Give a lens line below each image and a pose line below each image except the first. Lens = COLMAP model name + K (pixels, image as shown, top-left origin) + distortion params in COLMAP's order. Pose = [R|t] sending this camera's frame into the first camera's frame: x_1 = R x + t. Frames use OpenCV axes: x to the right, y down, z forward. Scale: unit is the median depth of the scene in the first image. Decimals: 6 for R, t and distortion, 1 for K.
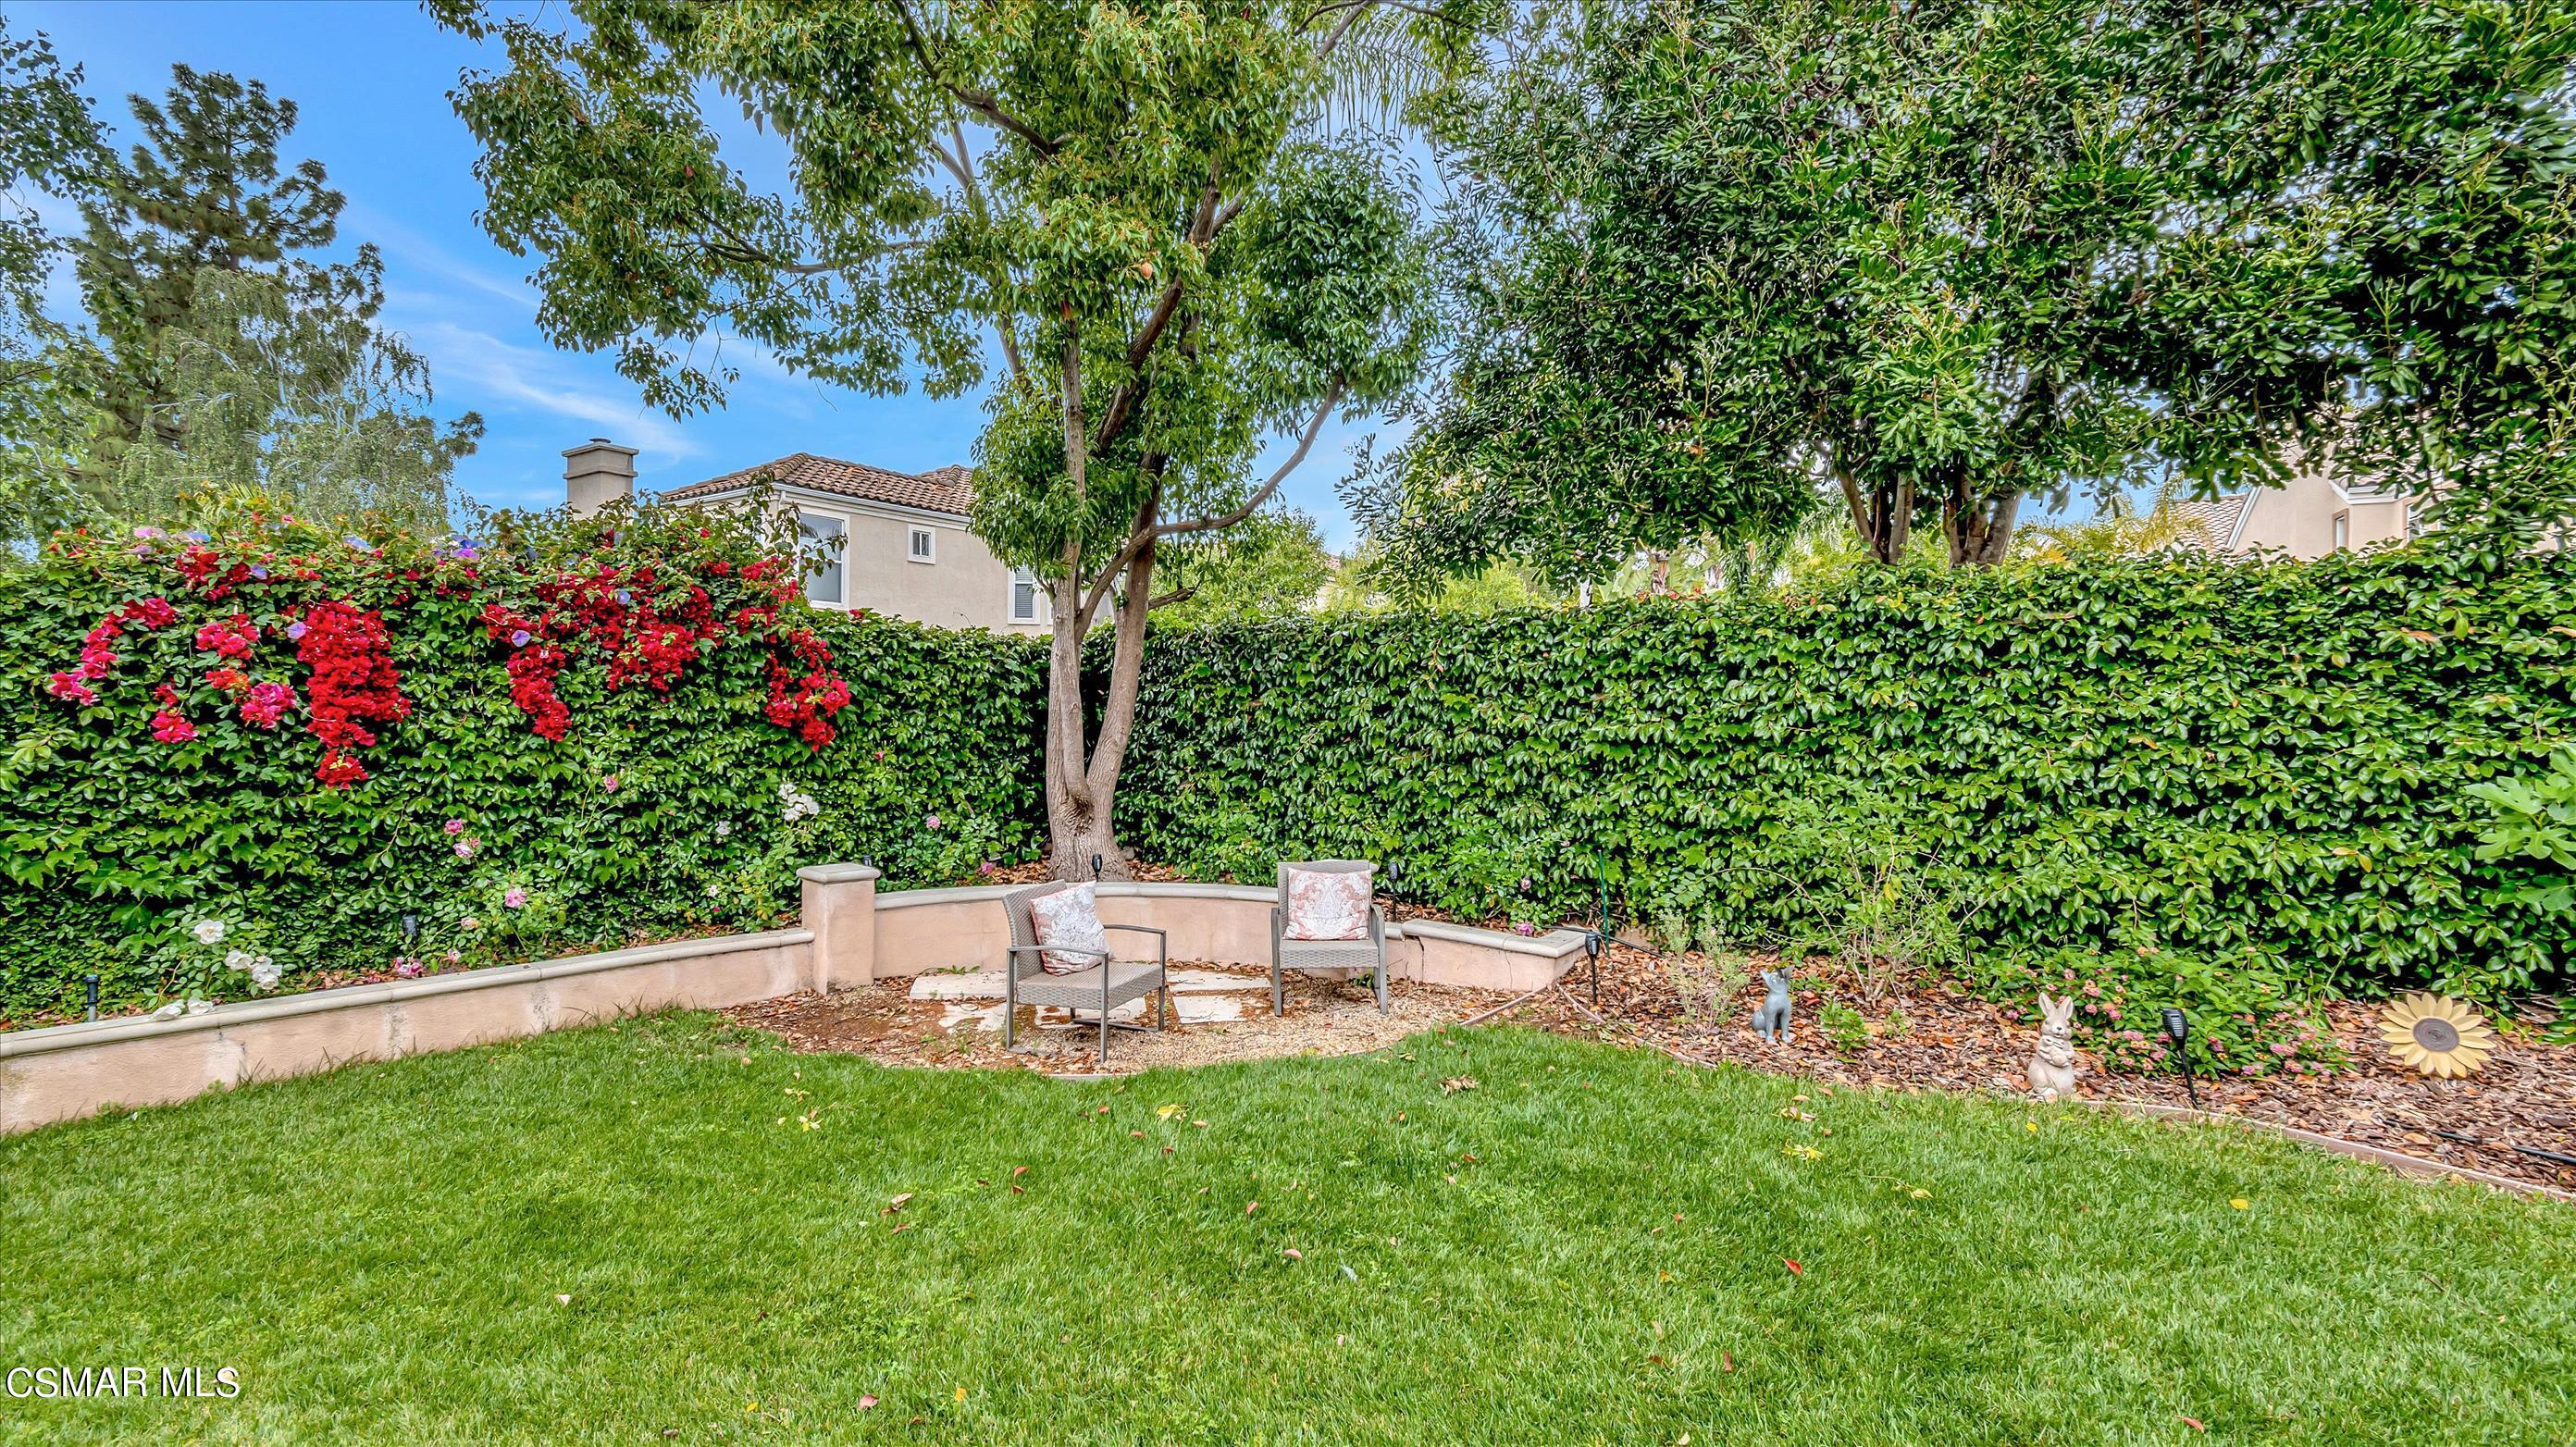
lens RADIAL K [[1157.9, 0, 1288.0], [0, 1157.9, 723.5], [0, 0, 1]] dist [-0.001331, -0.000321]
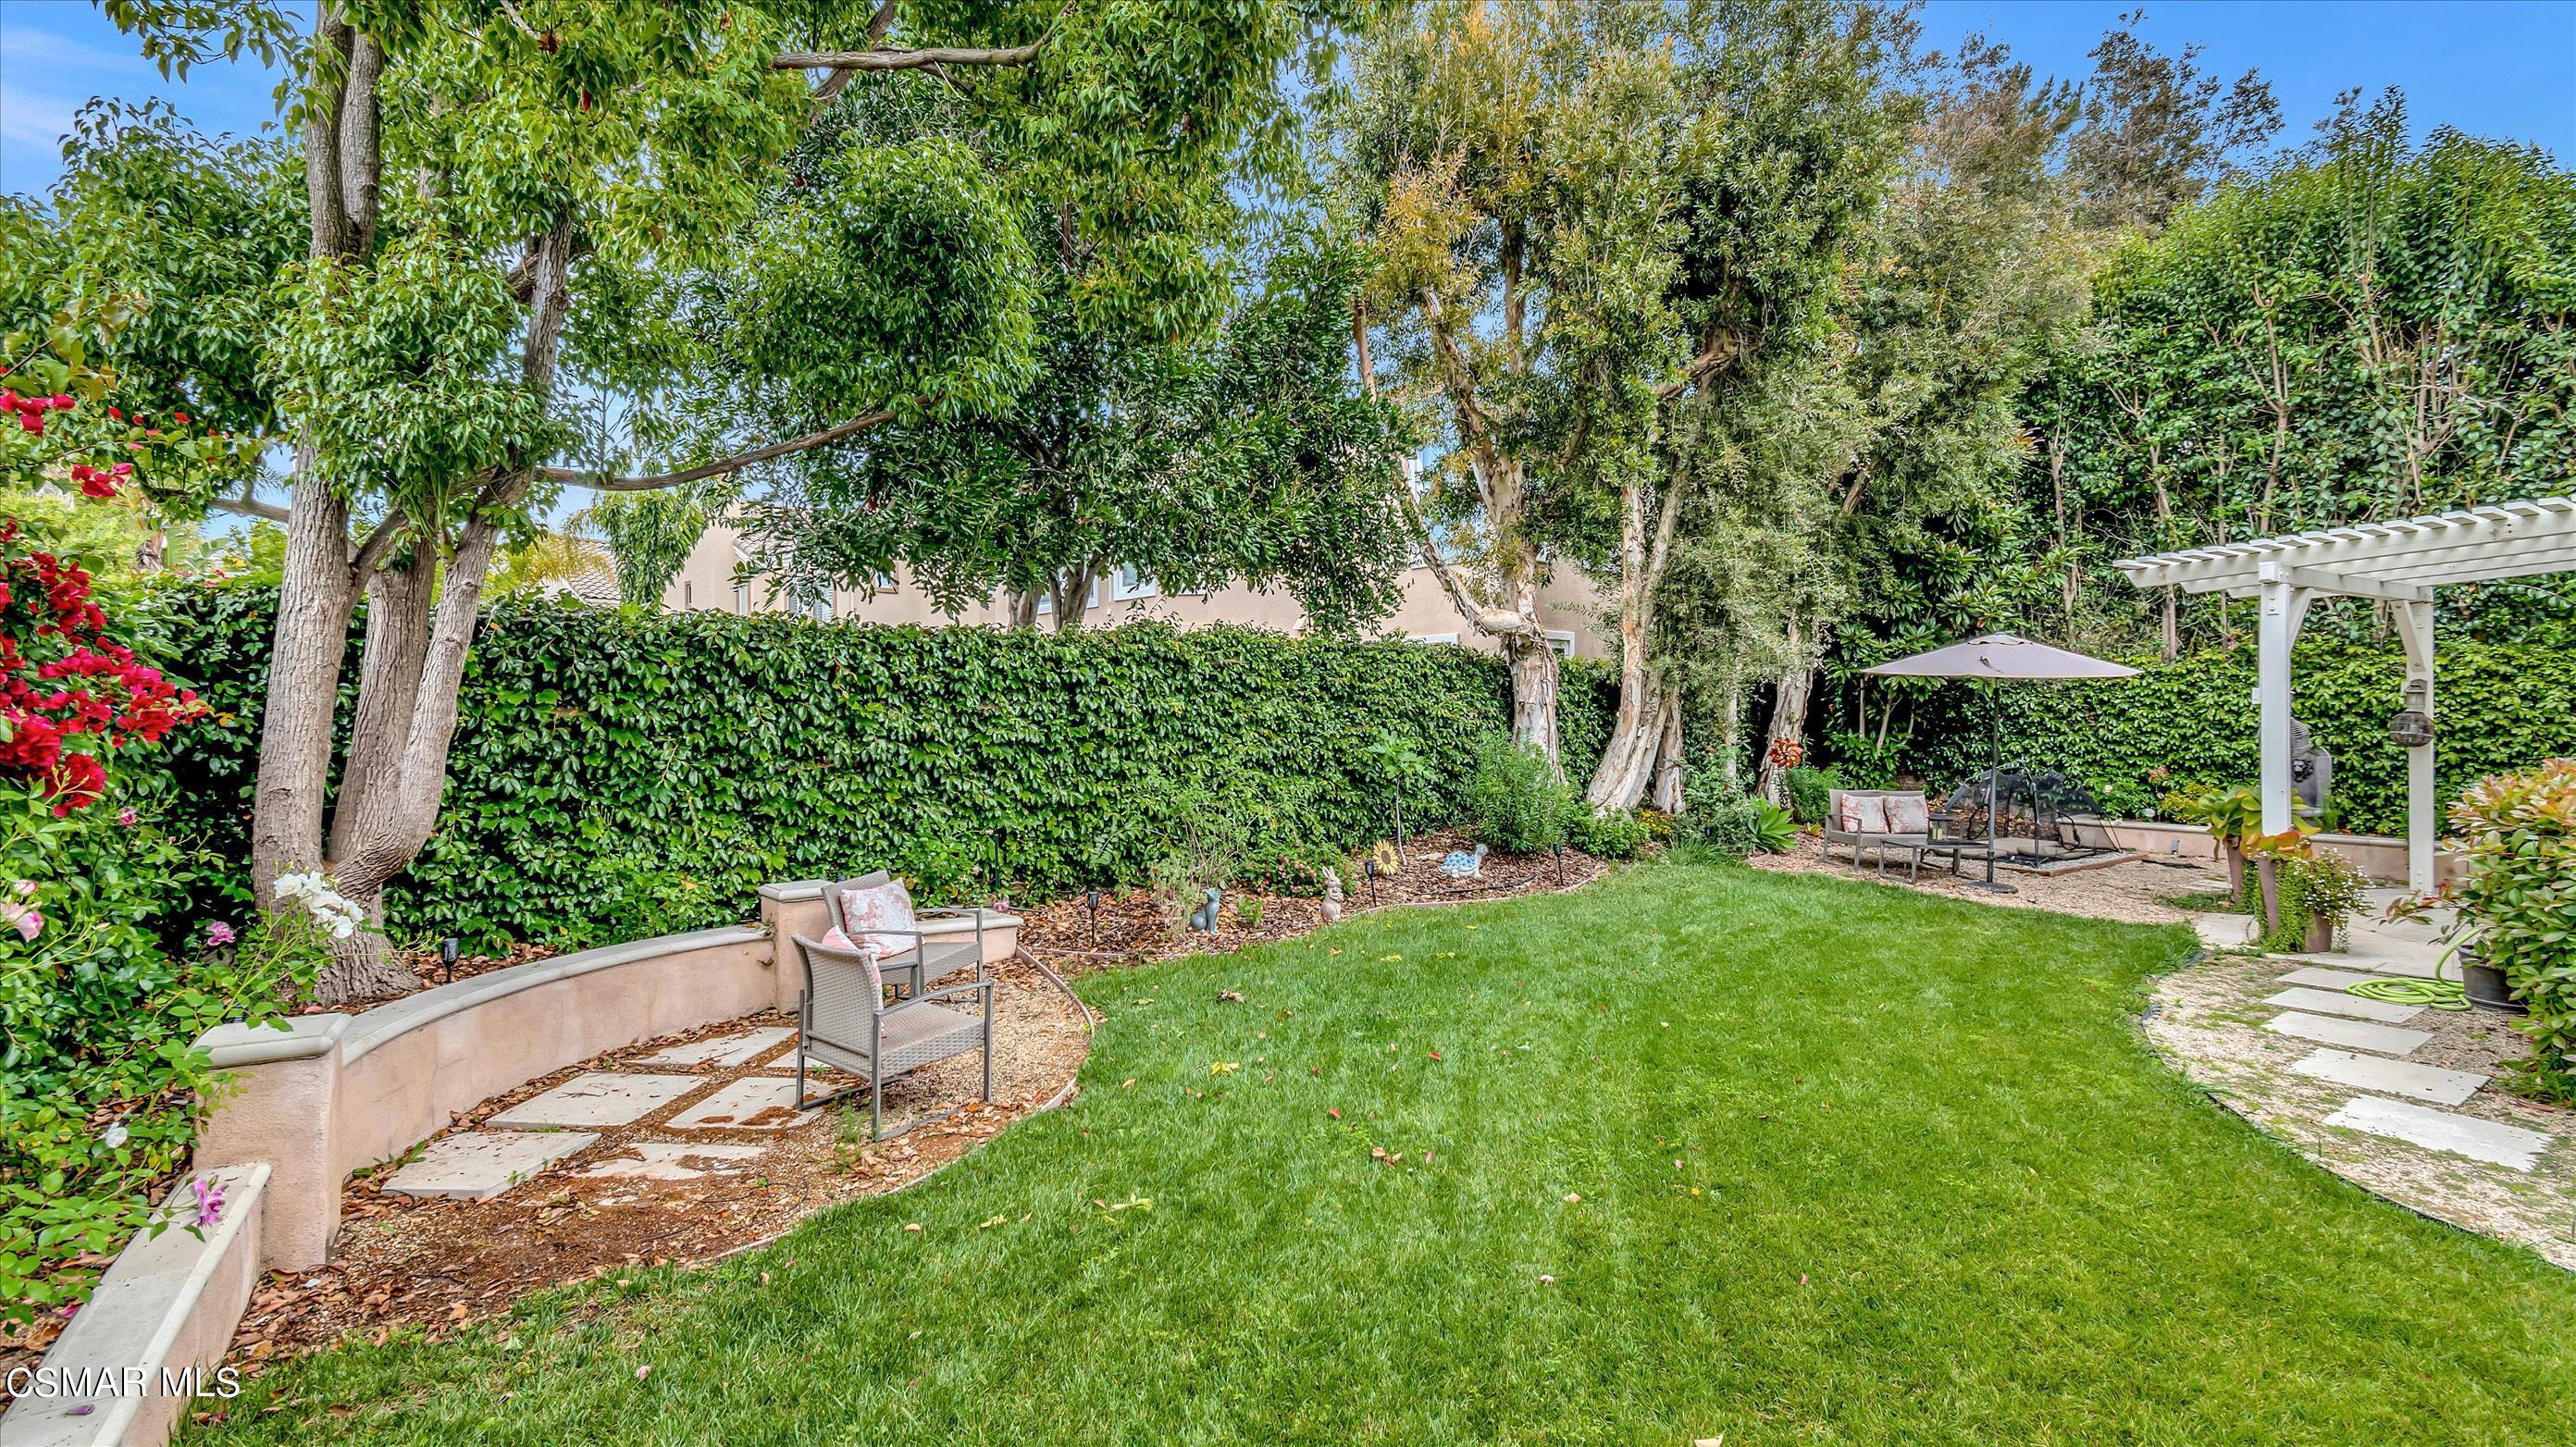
lens RADIAL K [[1157.9, 0, 1288.0], [0, 1157.9, 723.5], [0, 0, 1]] dist [-0.001331, -0.000321]
pose [[0.197768, -0.008918, 0.980208, -0.772280], [0.019778, 0.999791, 0.005105, -0.004625], [-0.980049, 0.018377, 0.197903, 0.436513]]
